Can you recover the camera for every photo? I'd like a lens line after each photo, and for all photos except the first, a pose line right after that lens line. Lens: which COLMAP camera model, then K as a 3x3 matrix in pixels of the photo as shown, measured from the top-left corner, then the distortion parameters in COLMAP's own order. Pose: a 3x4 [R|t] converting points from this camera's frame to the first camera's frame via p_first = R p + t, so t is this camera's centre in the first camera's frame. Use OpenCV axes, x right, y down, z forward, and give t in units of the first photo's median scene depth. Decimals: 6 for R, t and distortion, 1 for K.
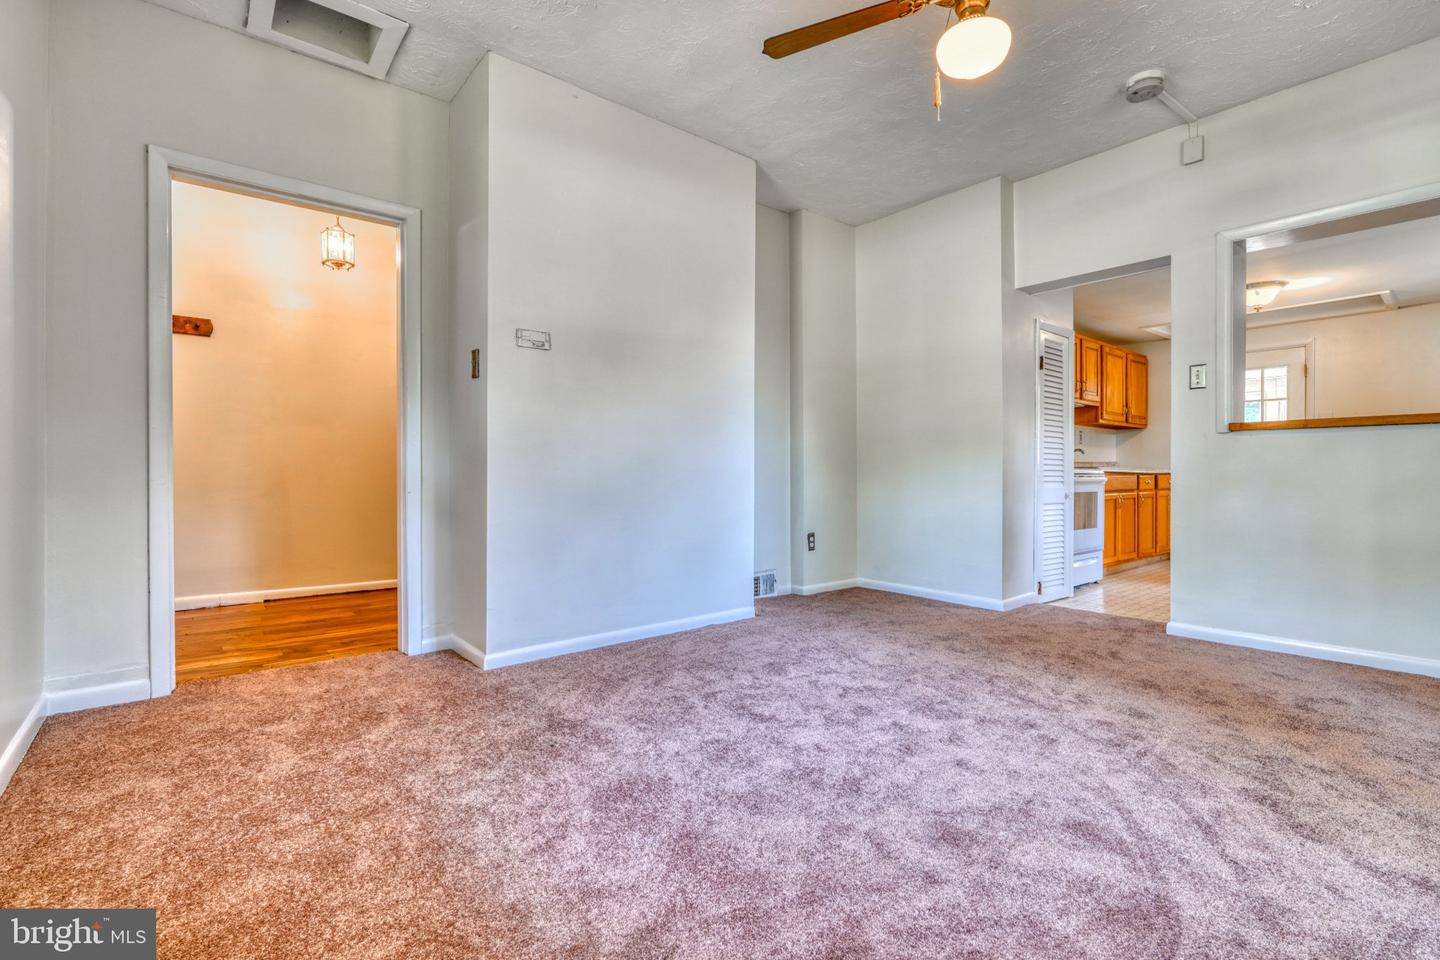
lens RADIAL K [[651.7, 0, 718.9], [0, 651.7, 475.3], [0, 0, 1]] dist [-0.009823, 0.004622]
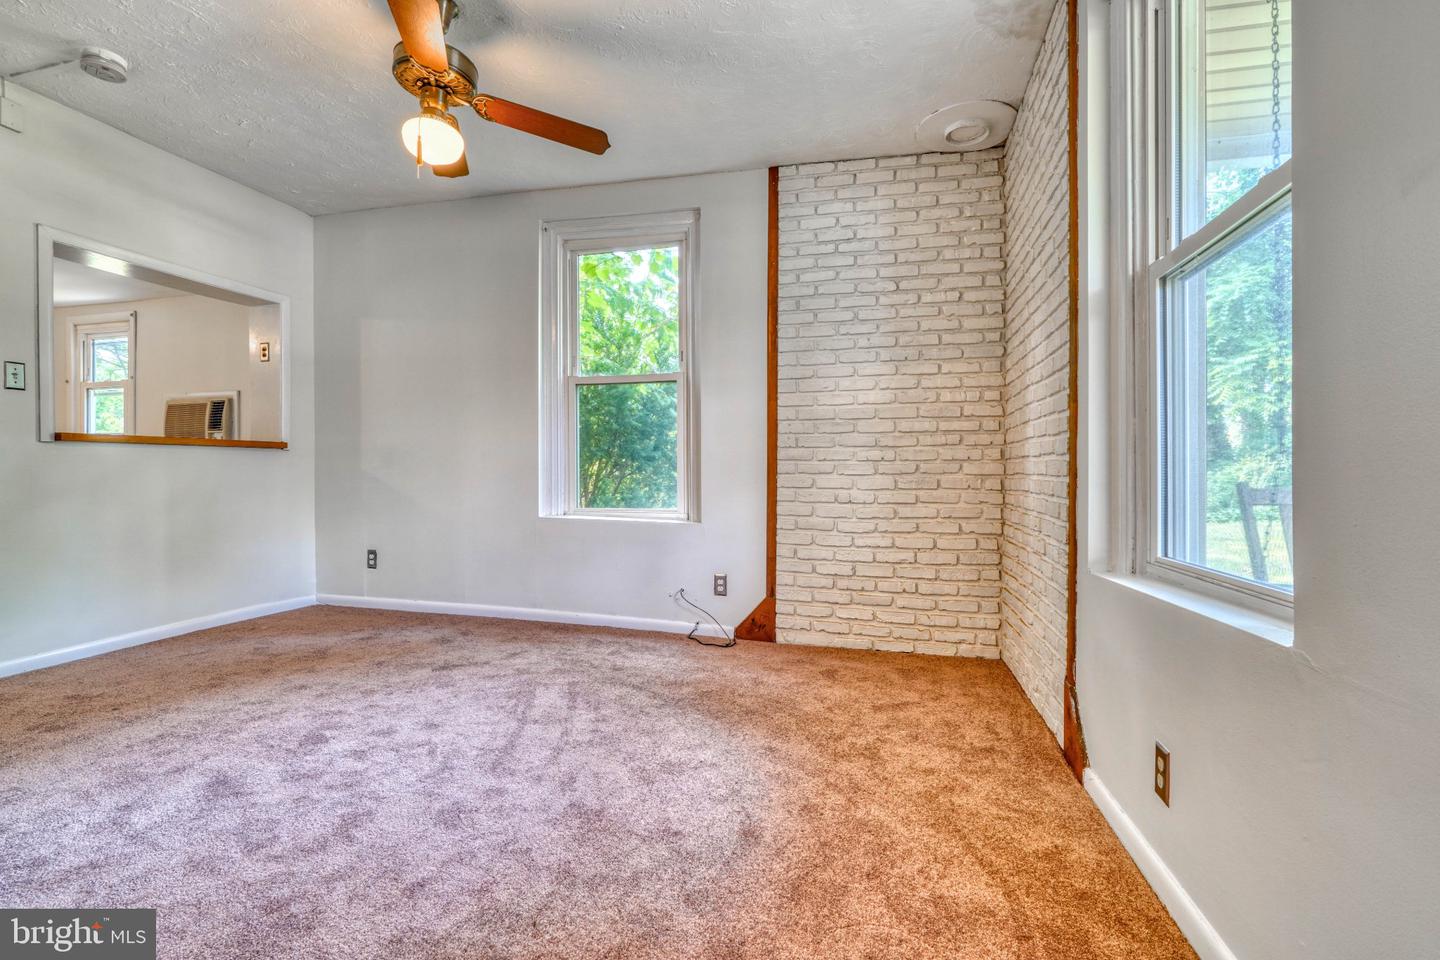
lens RADIAL K [[651.7, 0, 725.7], [0, 651.7, 477.7], [0, 0, 1]] dist [-0.009823, 0.004622]
pose [[-0.601492, -0.006698, 0.798851, -0.559728], [0.005832, 0.999901, 0.012775, -0.019785], [-0.798858, 0.012343, -0.601393, 0.784349]]
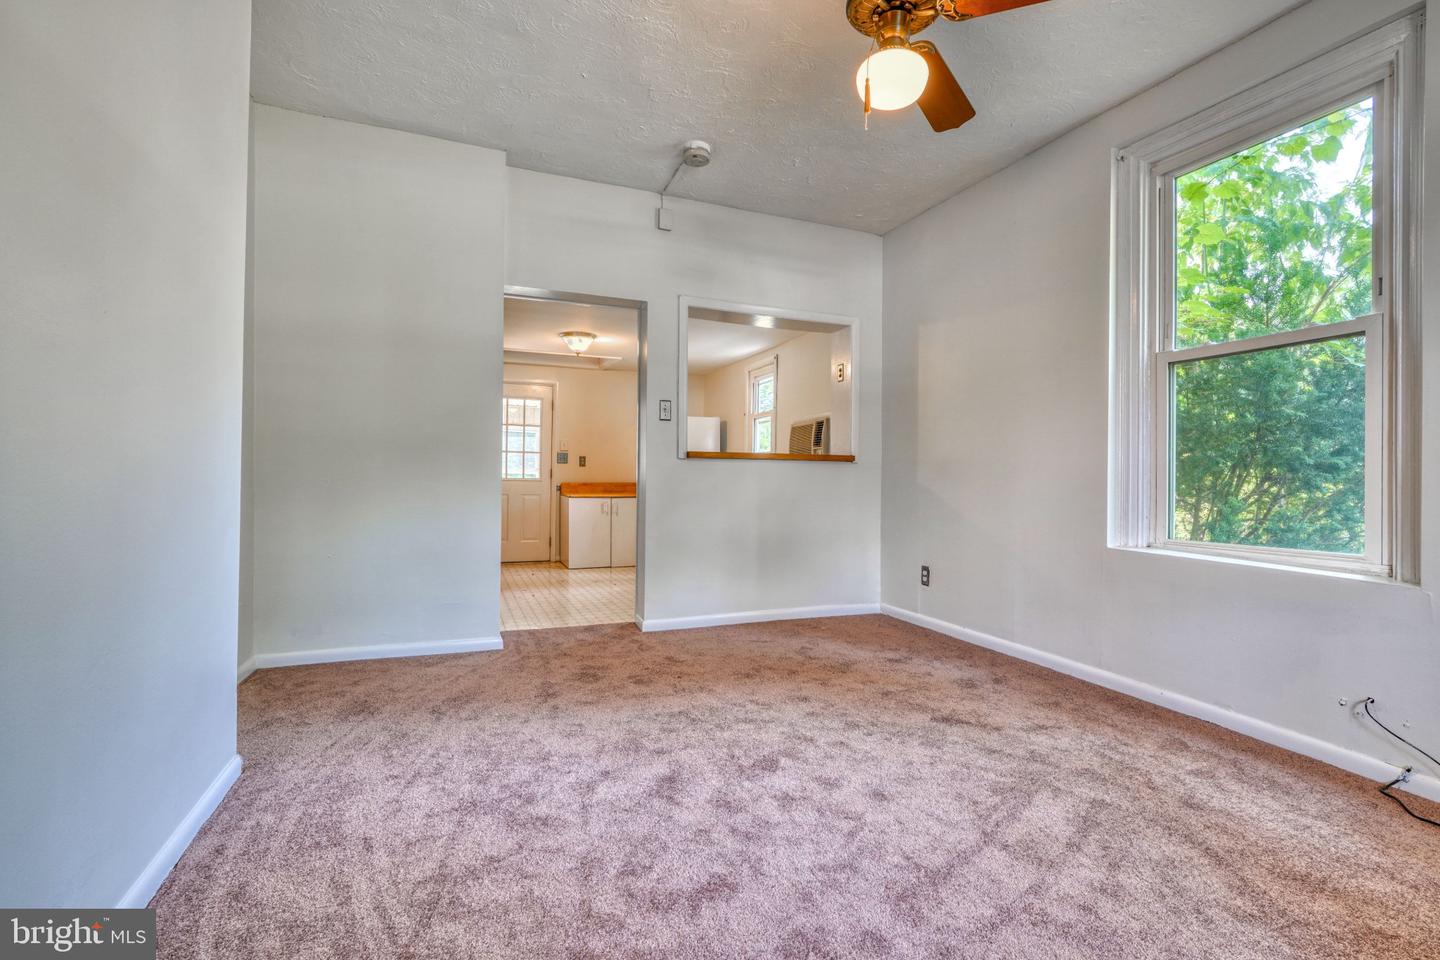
lens RADIAL K [[651.7, 0, 715.4], [0, 651.7, 481.1], [0, 0, 1]] dist [-0.009823, 0.004622]
pose [[0.290992, 0.004661, 0.956714, -0.392128], [-0.005160, 0.999981, -0.003302, -0.018473], [-0.956712, -0.003976, 0.291010, 0.581370]]
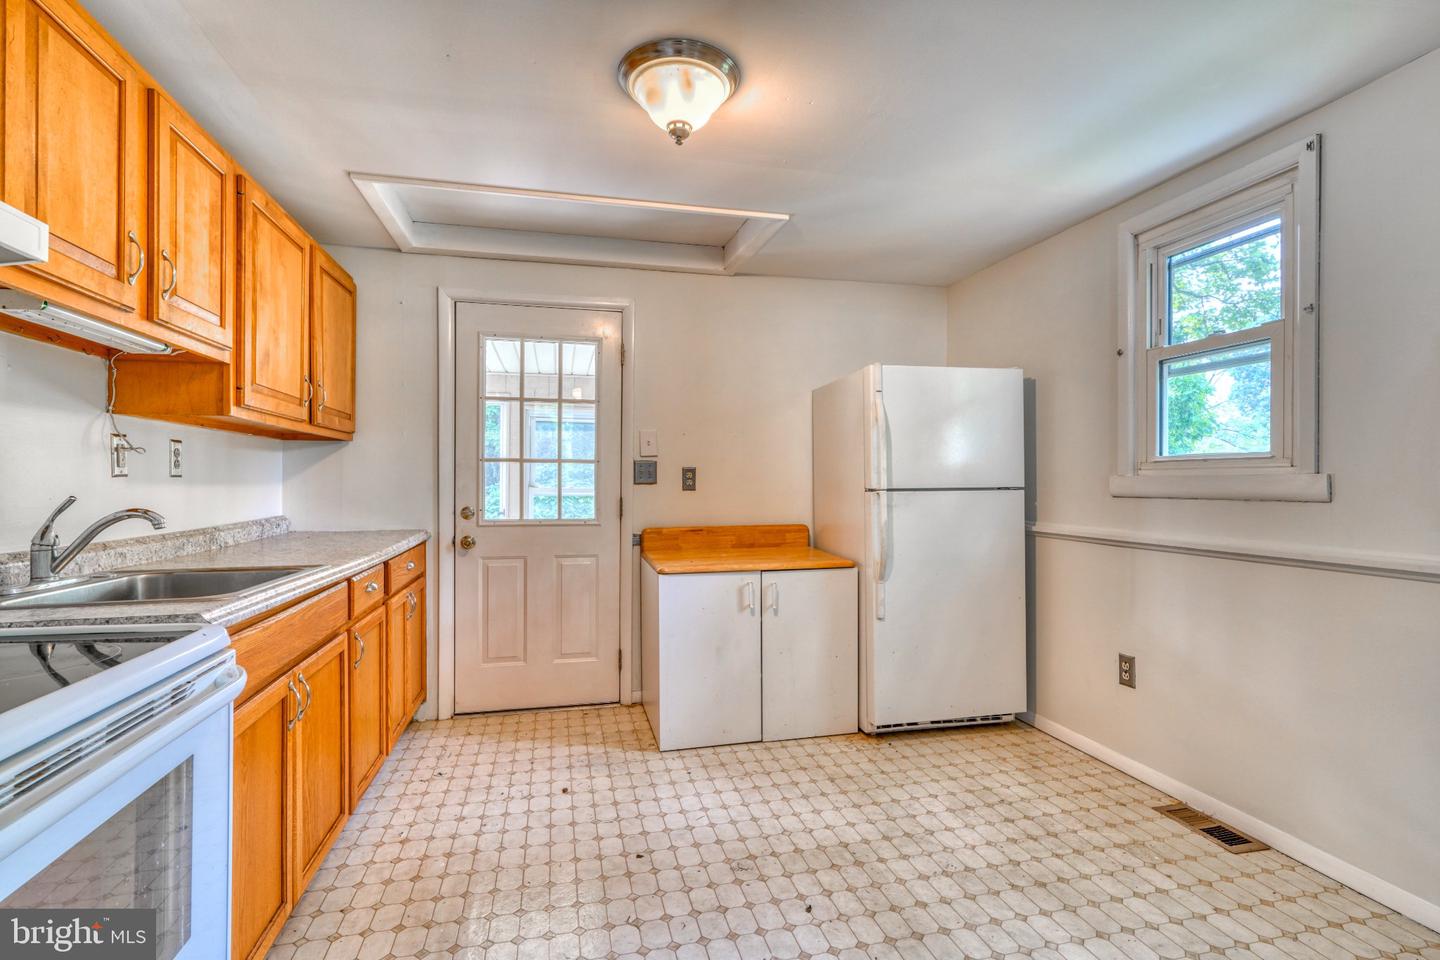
lens RADIAL K [[673.1, 0, 707.6], [0, 673.1, 473.6], [0, 0, 1]] dist [-0.002152, -0.000125]
pose [[0.439538, 0.007661, 0.898191, 0.734885], [0.003828, 0.999939, -0.010402, -0.091629], [-0.898216, 0.008010, 0.439482, 1.209137]]
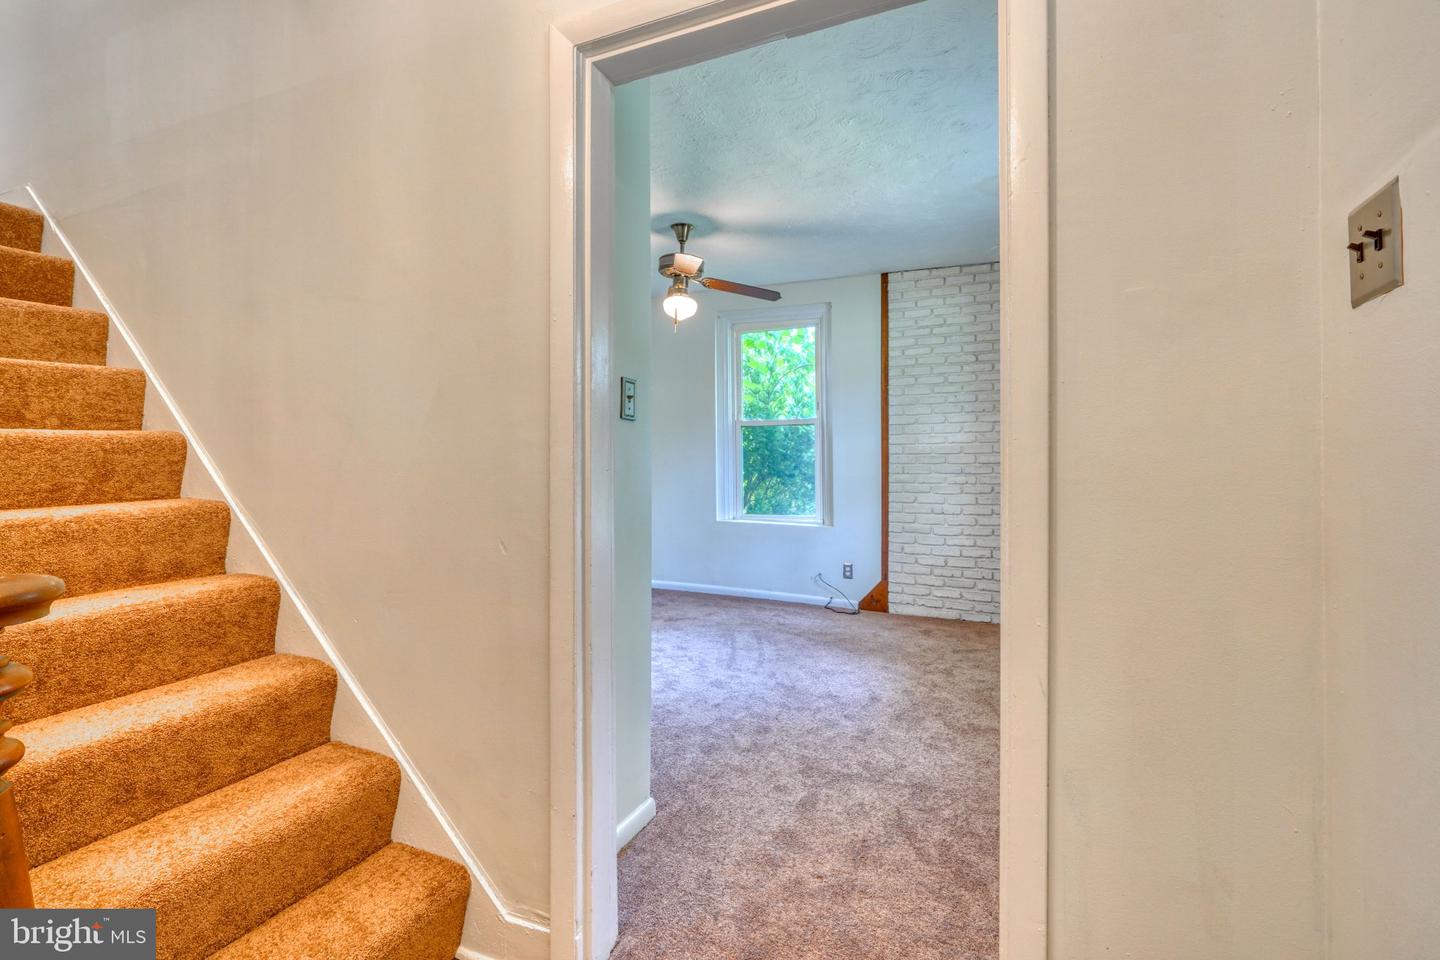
lens RADIAL K [[651.7, 0, 725.4], [0, 651.7, 465.1], [0, 0, 1]] dist [-0.009823, 0.004622]
pose [[-0.458273, -0.000117, 0.888812, -0.937512], [0.014397, 0.999868, 0.007554, -0.095823], [-0.888695, 0.016258, -0.458210, 1.112367]]
